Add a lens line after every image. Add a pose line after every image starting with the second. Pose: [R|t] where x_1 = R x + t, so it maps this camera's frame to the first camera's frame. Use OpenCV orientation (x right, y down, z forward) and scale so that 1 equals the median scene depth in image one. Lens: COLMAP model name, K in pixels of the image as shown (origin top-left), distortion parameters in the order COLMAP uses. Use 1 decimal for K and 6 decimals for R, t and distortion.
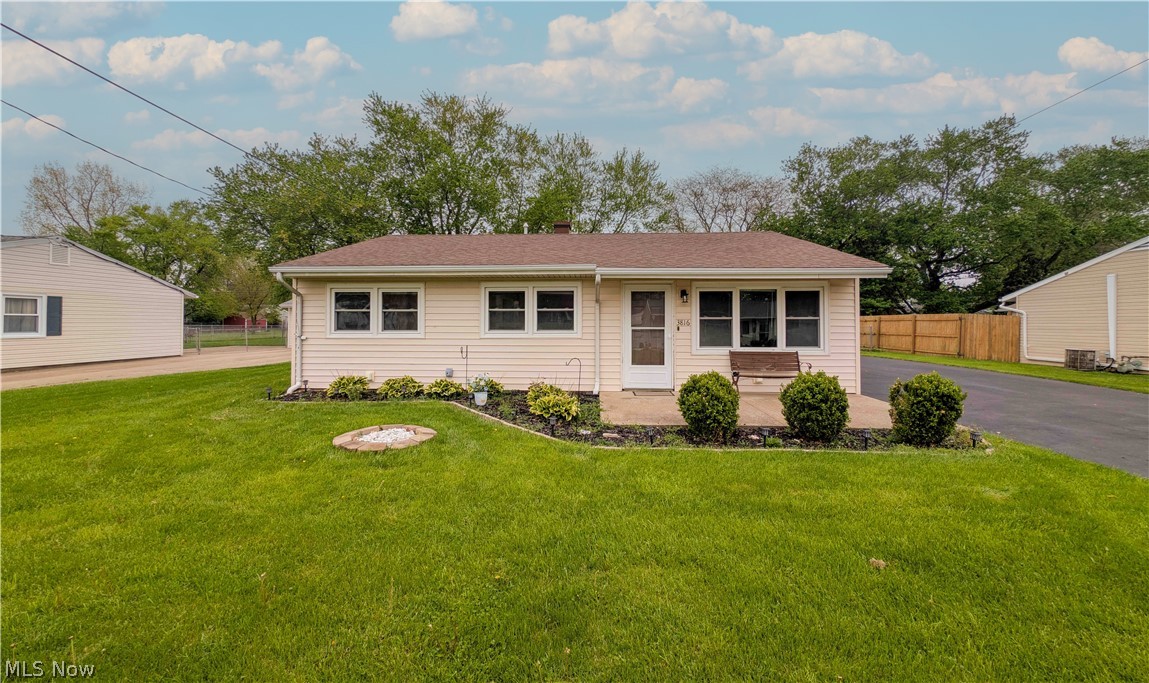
lens RADIAL K [[424.8, 0, 574.5], [0, 424.8, 317.8], [0, 0, 1]] dist [0.002090, 0.000007]
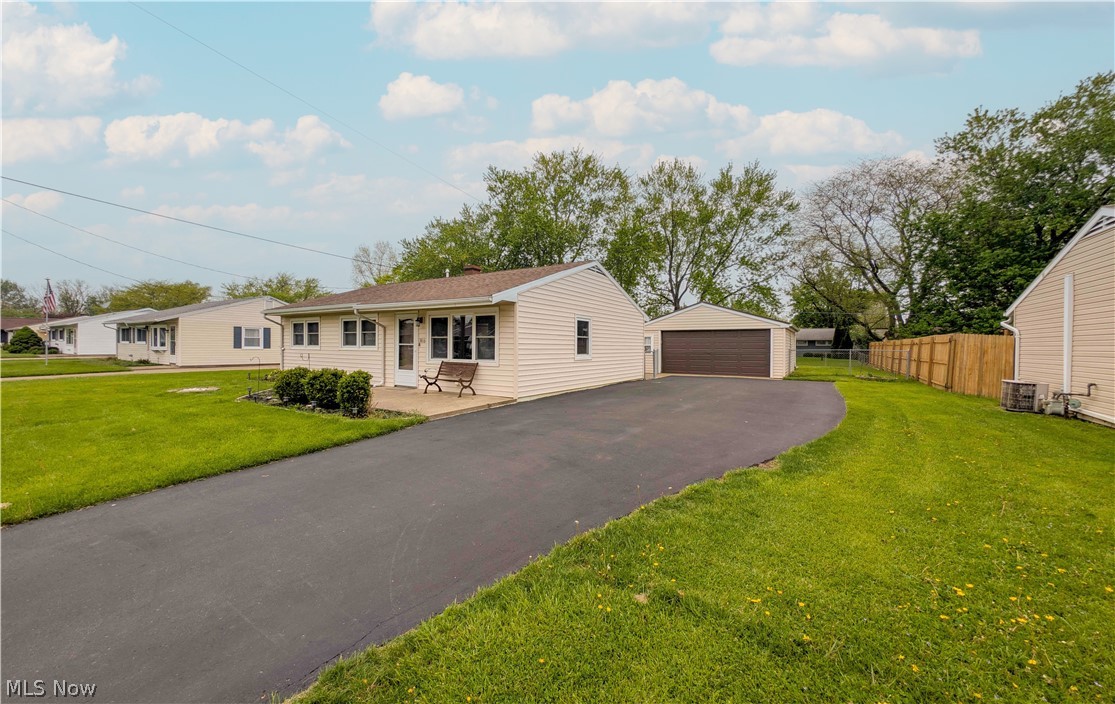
lens RADIAL K [[407.6, 0, 557.5], [0, 407.6, 352.0], [0, 0, 1]] dist [-0.001502, -0.000270]
pose [[0.877519, 0.014452, -0.479324, 1.248098], [-0.003407, 0.999708, 0.023904, 0.015049], [0.479530, -0.019343, 0.877312, 0.021626]]
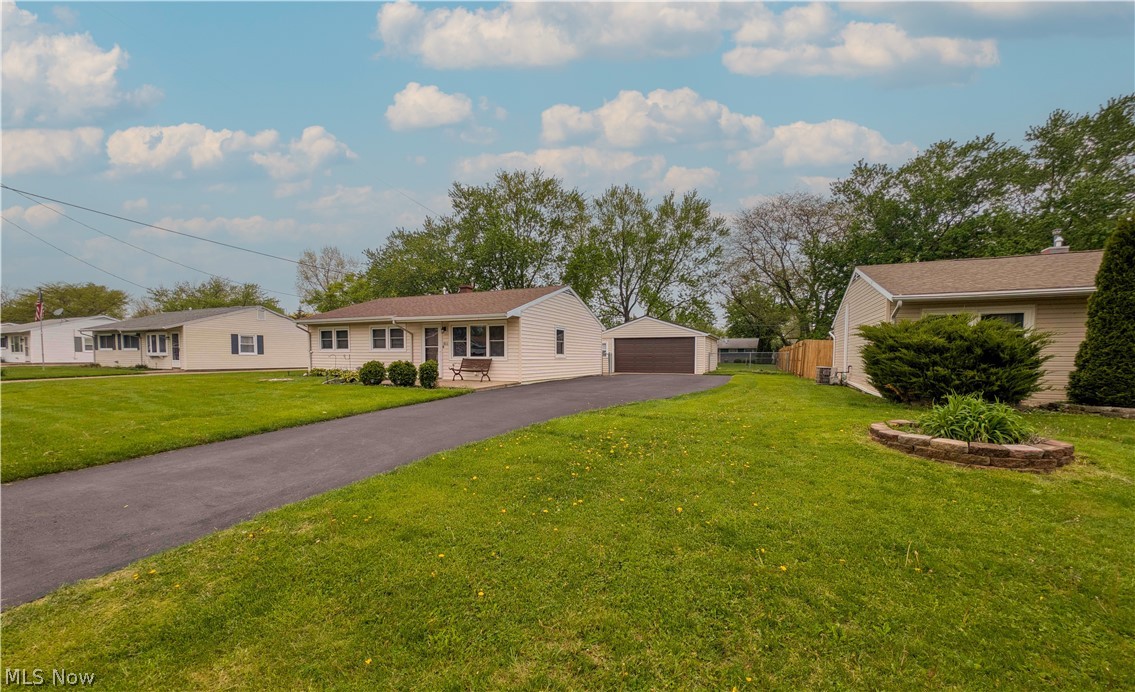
lens RADIAL K [[407.8, 0, 566.5], [0, 407.8, 381.8], [0, 0, 1]] dist [0.000374, 0.000003]
pose [[0.934871, 0.025902, -0.354040, 1.375719], [-0.000296, 0.997391, 0.072189, 0.048450], [0.354986, -0.067382, 0.932440, -0.530754]]
